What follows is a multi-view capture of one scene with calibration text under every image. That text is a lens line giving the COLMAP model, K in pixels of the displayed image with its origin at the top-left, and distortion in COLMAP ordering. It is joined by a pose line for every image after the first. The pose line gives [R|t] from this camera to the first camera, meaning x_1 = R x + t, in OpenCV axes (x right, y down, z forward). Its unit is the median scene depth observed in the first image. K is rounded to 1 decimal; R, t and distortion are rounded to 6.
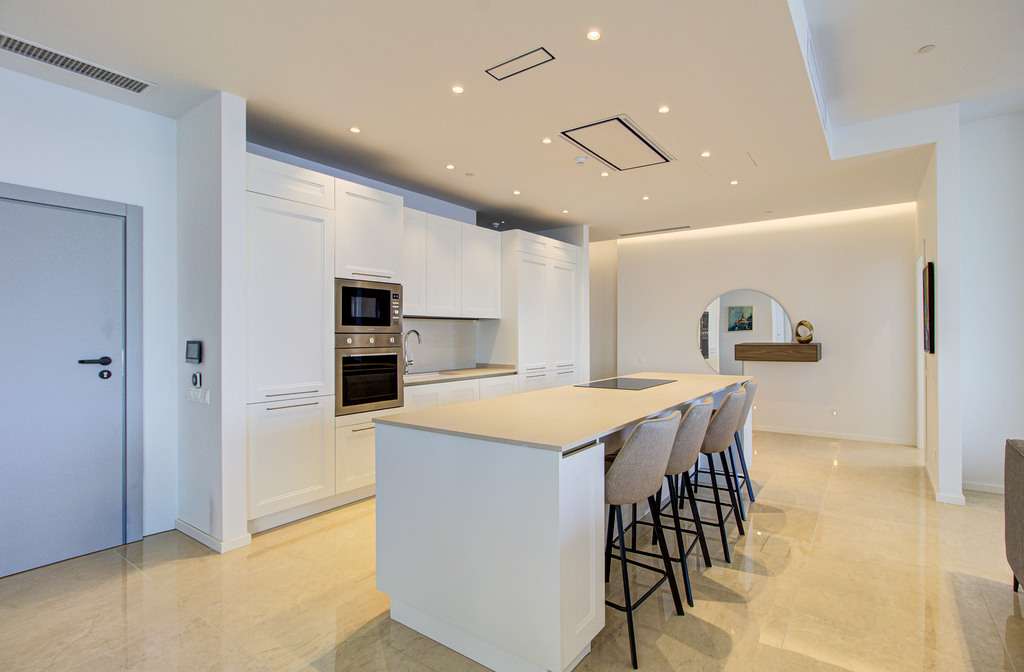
lens RADIAL K [[502.9, 0, 521.4], [0, 502.9, 335.5], [0, 0, 1]] dist [0.008556, 0.002608]
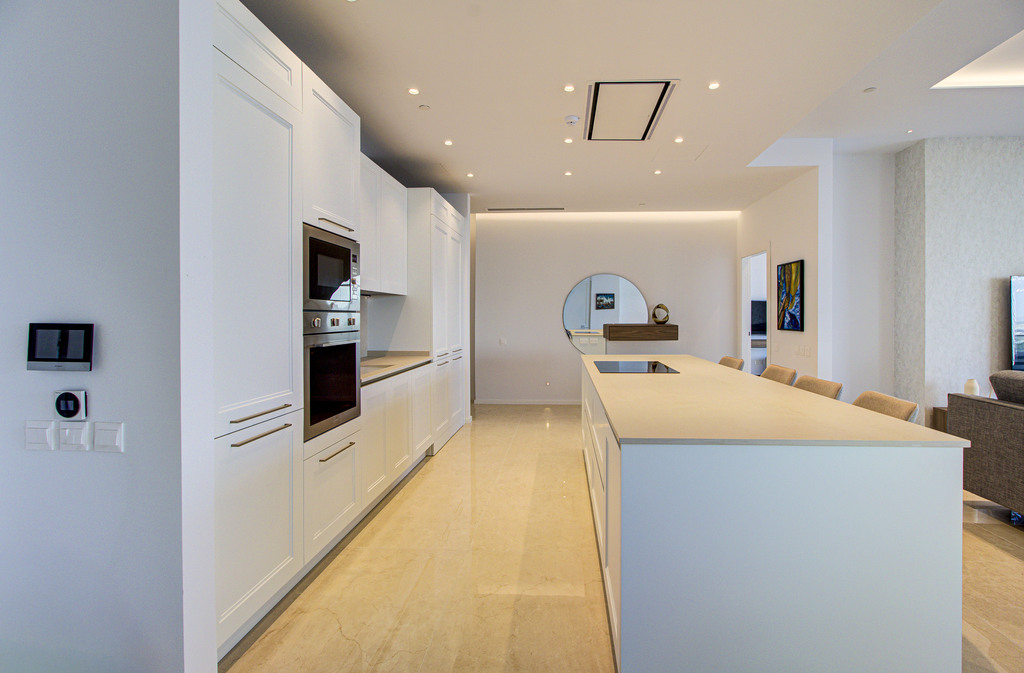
lens RADIAL K [[502.9, 0, 528.1], [0, 502.9, 318.8], [0, 0, 1]] dist [0.008556, 0.002608]
pose [[0.842968, 0.002240, 0.537959, -0.320178], [-0.004897, 0.999982, 0.003510, 0.001550], [-0.537941, -0.005593, 0.842964, 0.215540]]
